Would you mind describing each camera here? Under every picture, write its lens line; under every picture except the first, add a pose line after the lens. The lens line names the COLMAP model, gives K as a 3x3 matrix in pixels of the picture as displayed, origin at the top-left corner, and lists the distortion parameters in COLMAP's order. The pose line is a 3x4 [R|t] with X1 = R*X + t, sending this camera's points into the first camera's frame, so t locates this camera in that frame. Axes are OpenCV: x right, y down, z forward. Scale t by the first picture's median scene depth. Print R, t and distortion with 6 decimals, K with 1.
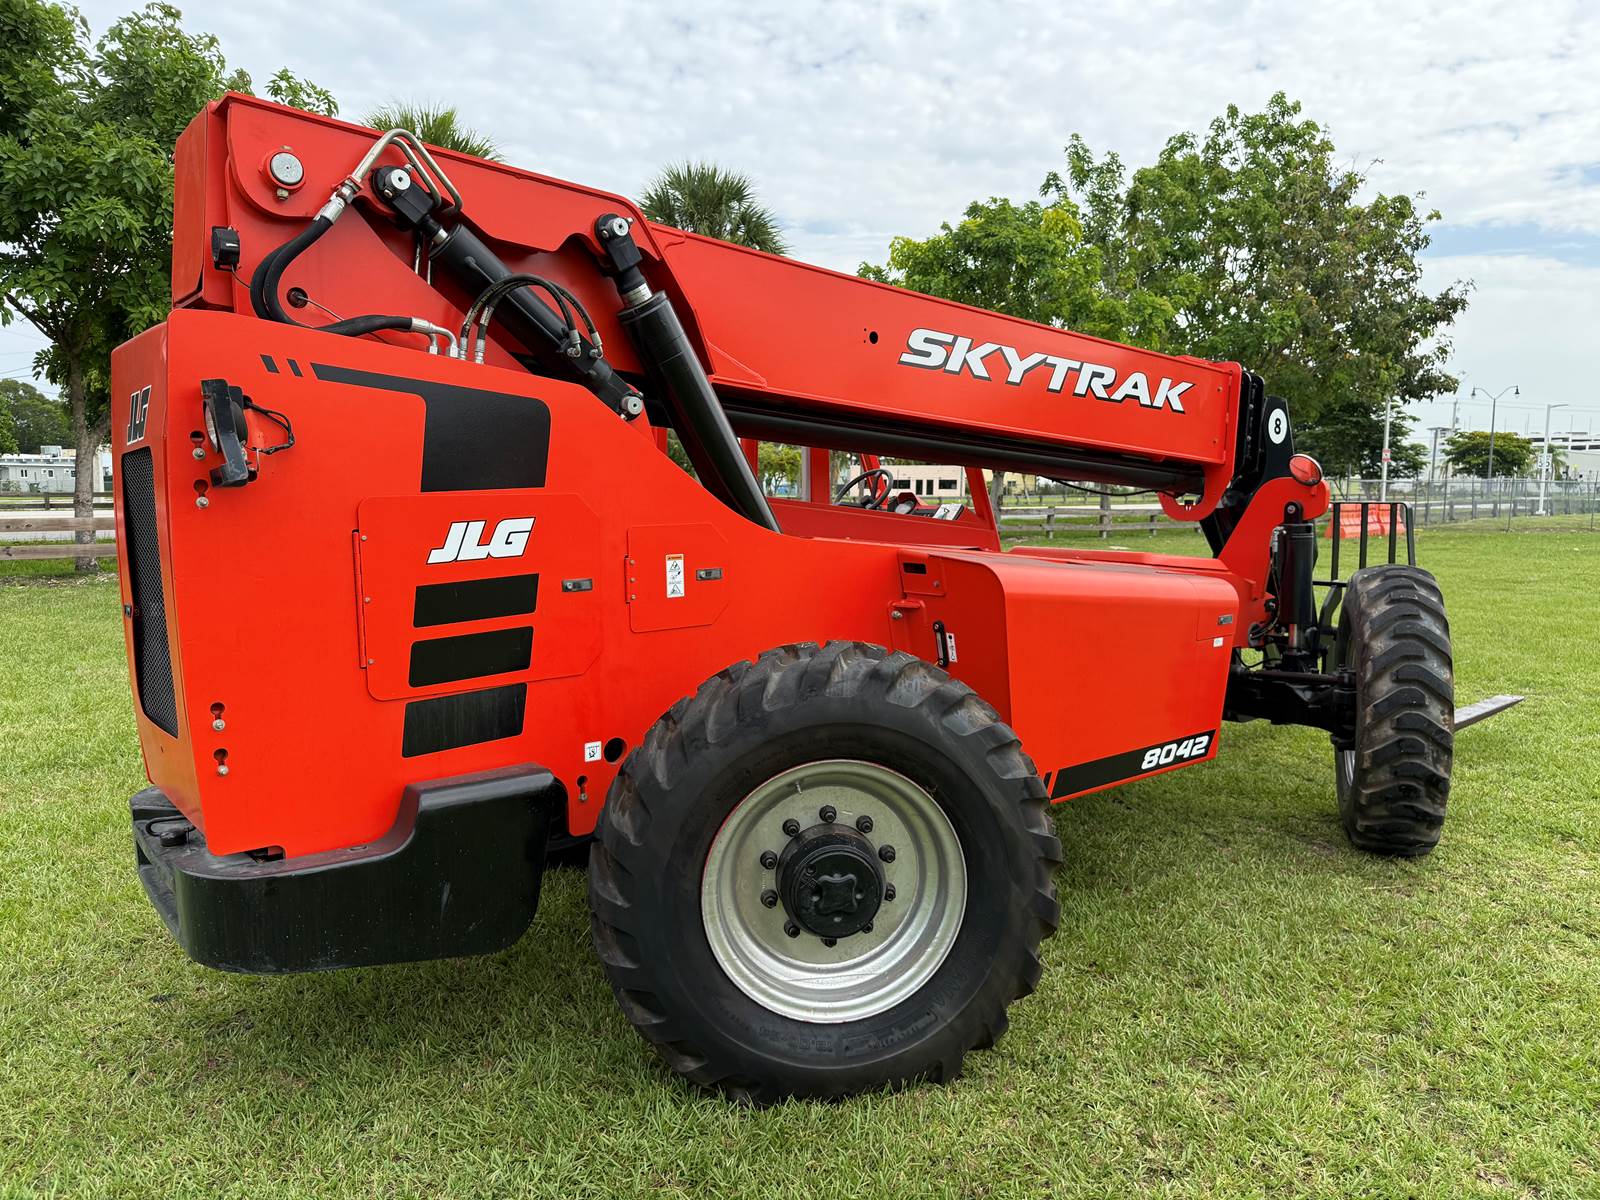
lens RADIAL K [[1110.2, 0, 798.2], [0, 1110.2, 609.9], [0, 0, 1]] dist [0.184691, -0.351715]
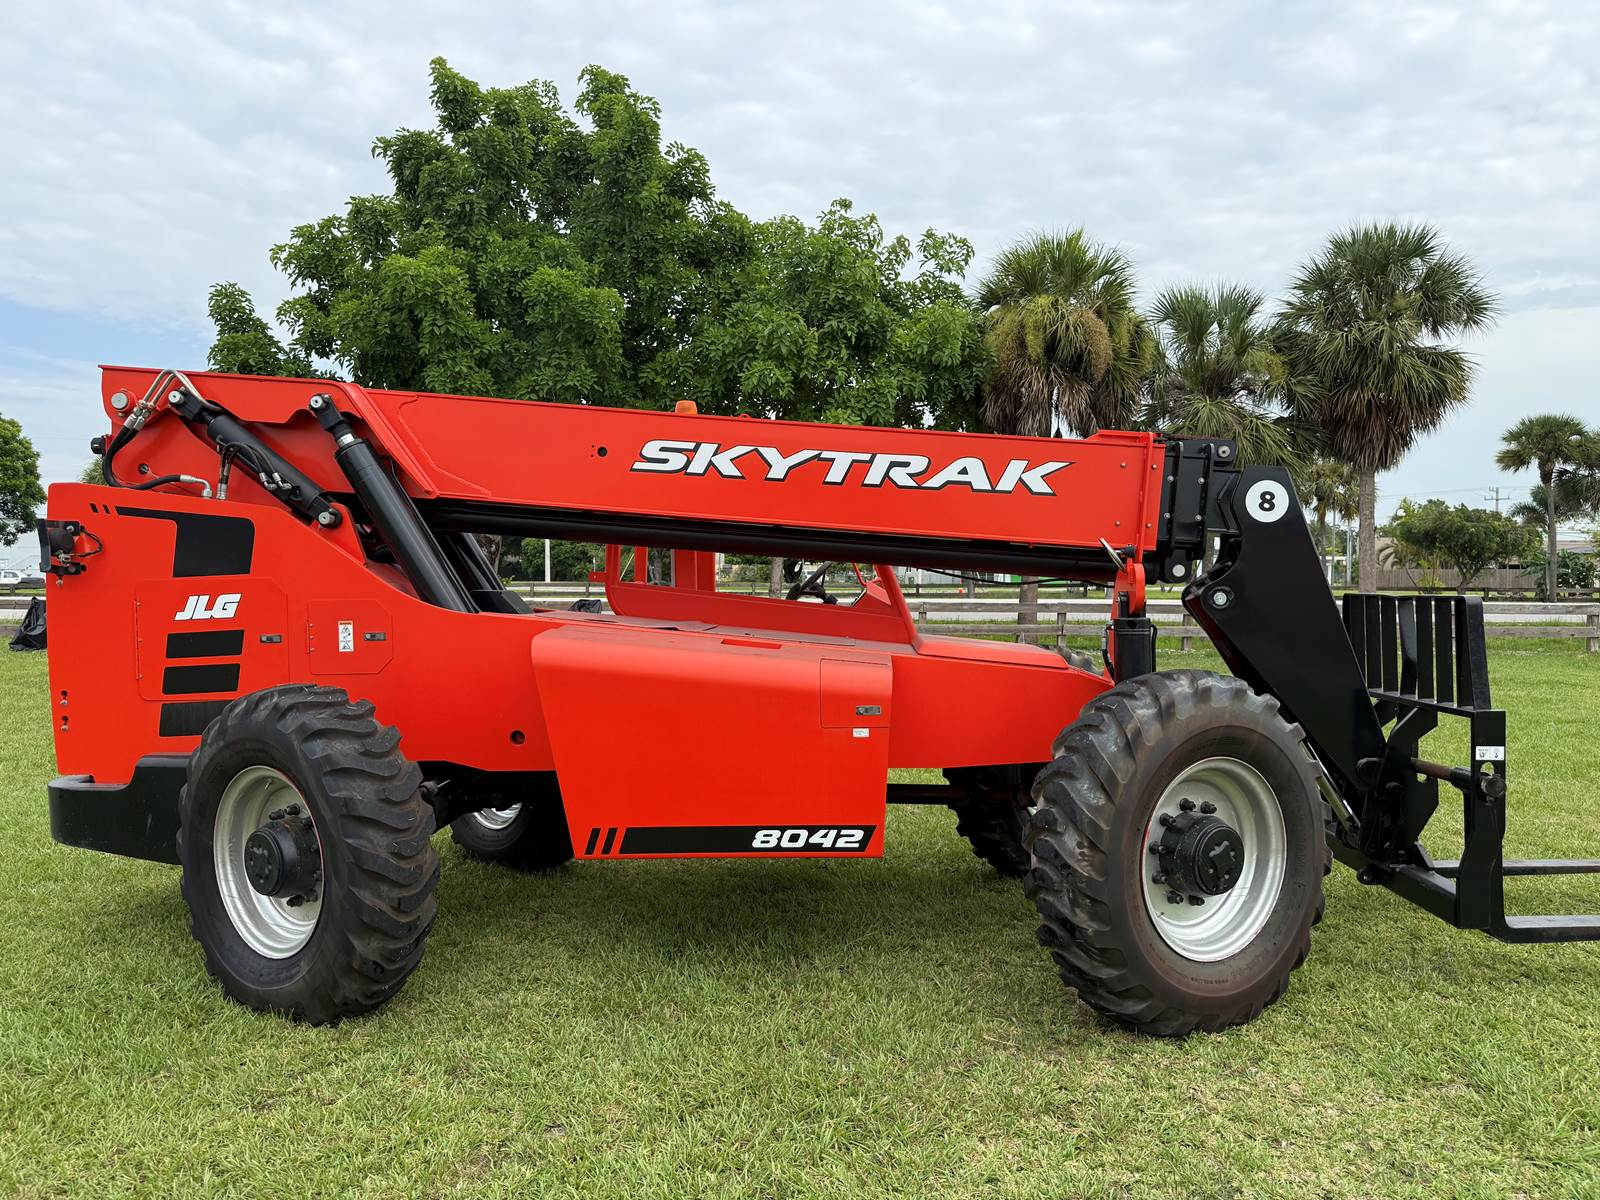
lens RADIAL K [[1134.6, 0, 838.2], [0, 1134.6, 608.7], [0, 0, 1]] dist [0.116753, -0.128003]
pose [[0.743552, 0.016883, -0.668465, 1.123385], [-0.072365, 0.995842, -0.055342, -0.024945], [0.664751, 0.089523, 0.741682, 0.278265]]
